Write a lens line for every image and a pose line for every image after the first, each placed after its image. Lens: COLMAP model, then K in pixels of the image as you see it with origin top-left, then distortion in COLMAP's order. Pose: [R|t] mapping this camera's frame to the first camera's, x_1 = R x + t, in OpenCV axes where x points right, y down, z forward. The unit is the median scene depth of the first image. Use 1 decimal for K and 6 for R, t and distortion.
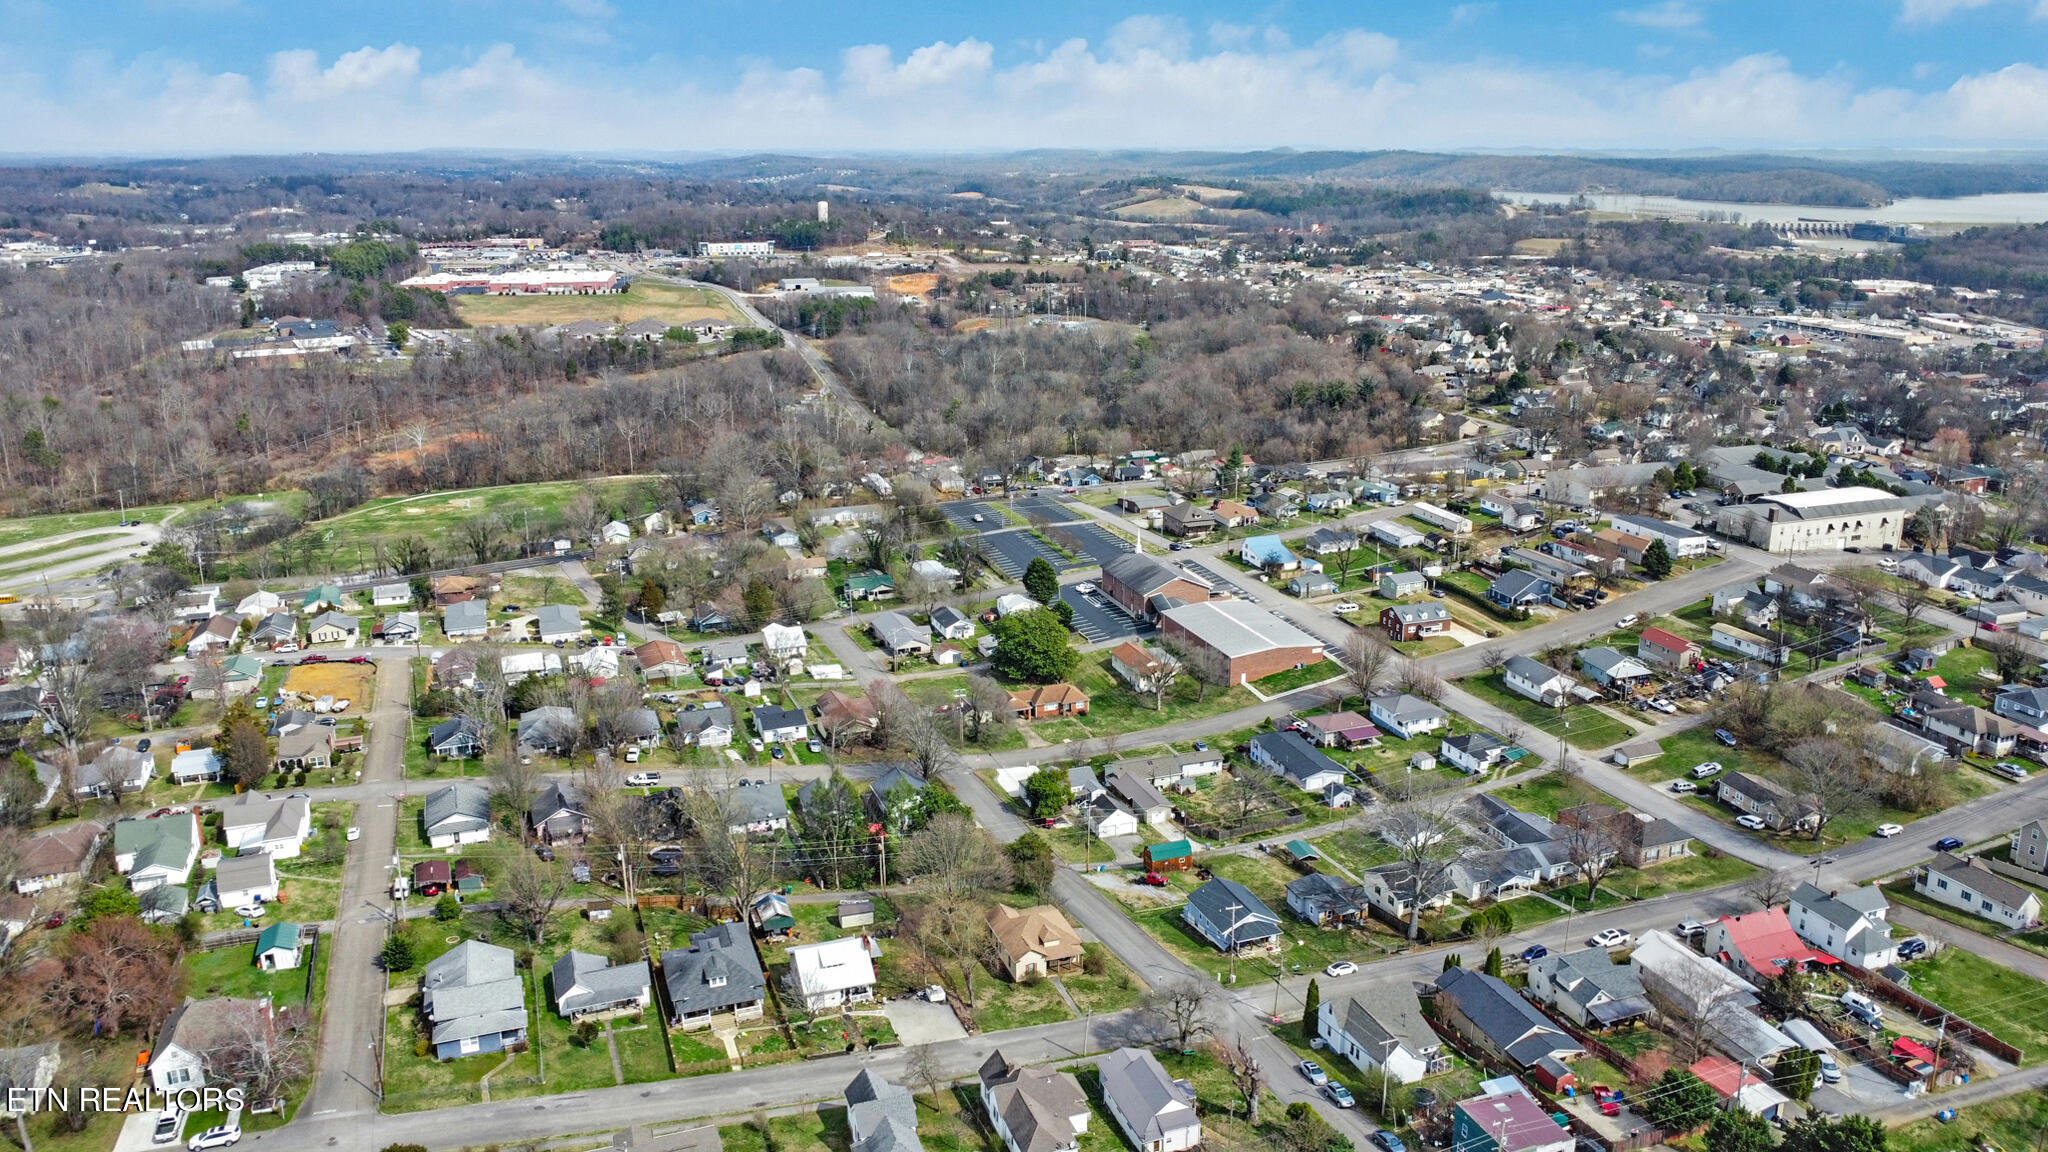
lens RADIAL K [[1476.6, 0, 1039.5], [0, 1476.6, 576.9], [0, 0, 1]] dist [-0.031592, -0.001543]
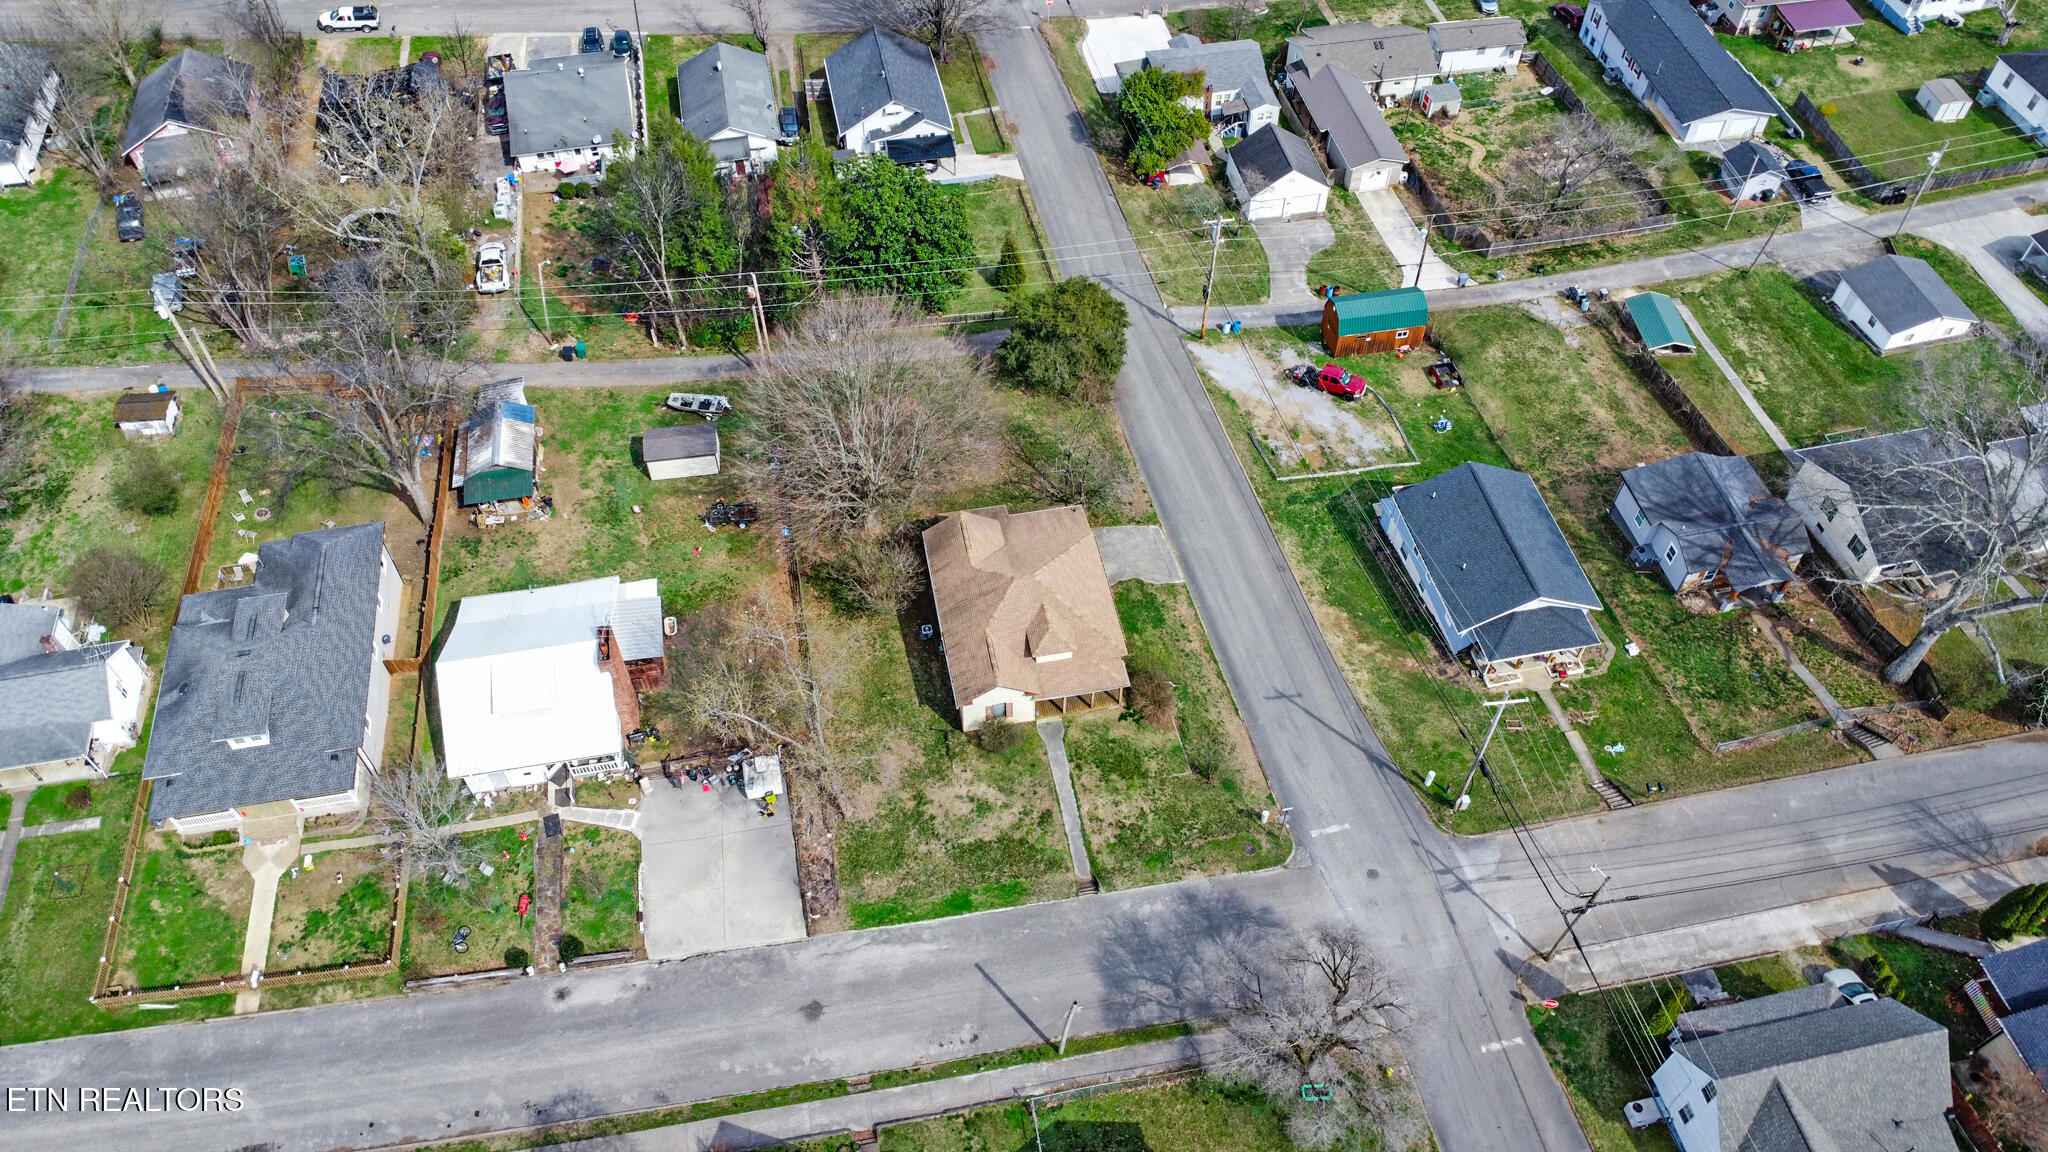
lens RADIAL K [[1476.6, 0, 1006.0], [0, 1476.6, 565.2], [0, 0, 1]] dist [-0.031592, -0.001543]
pose [[0.985318, 0.129401, -0.111368, 0.027601], [-0.041144, 0.813073, 0.580706, -0.016426], [0.165695, -0.567598, 0.806460, 0.466319]]
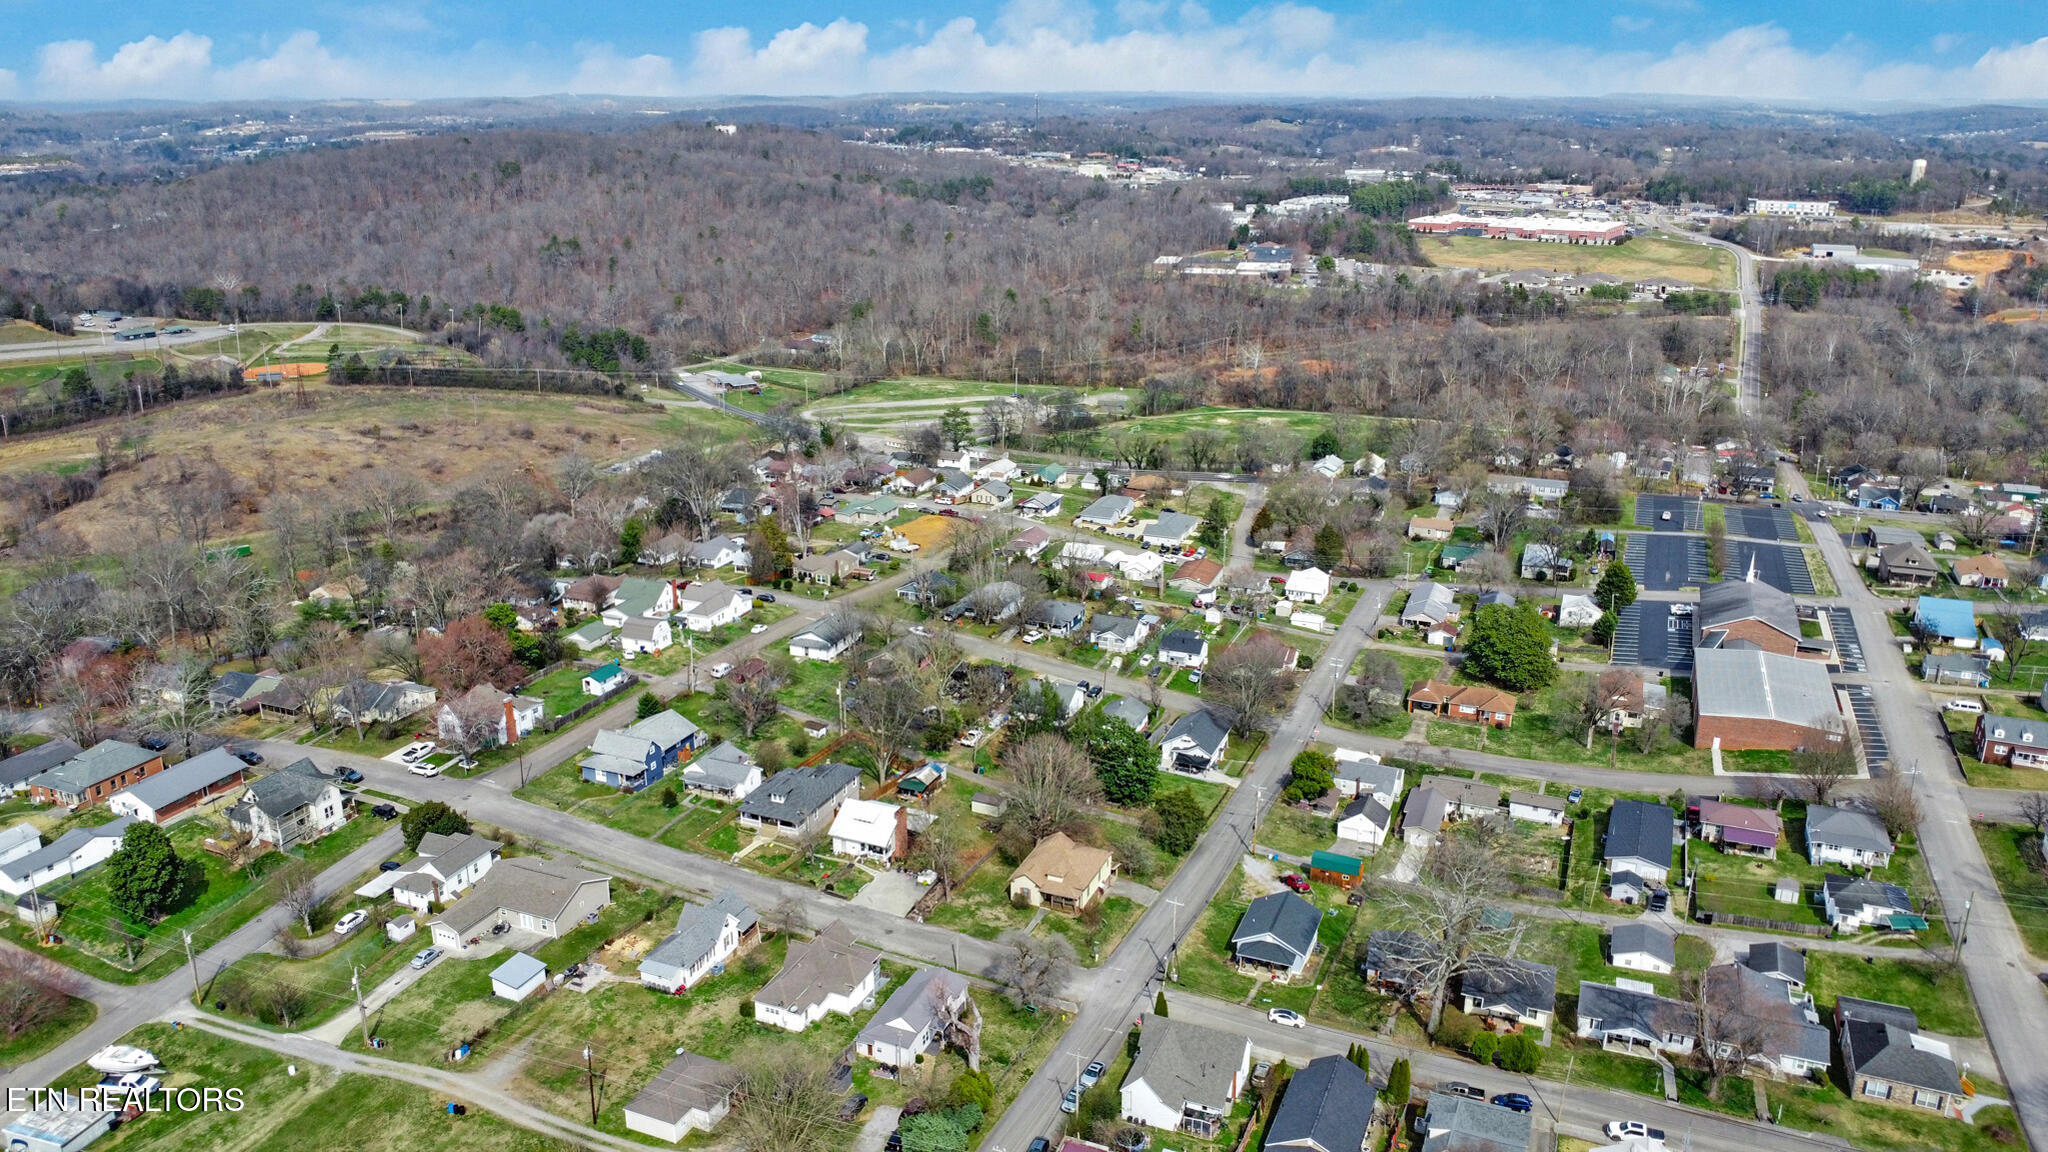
lens RADIAL K [[1476.6, 0, 1018.1], [0, 1476.6, 572.1], [0, 0, 1]] dist [-0.031592, -0.001543]
pose [[0.724473, 0.210555, -0.656358, 0.429446], [-0.189886, 0.976324, 0.103607, -0.040182], [0.662633, 0.049573, 0.747302, 0.151146]]
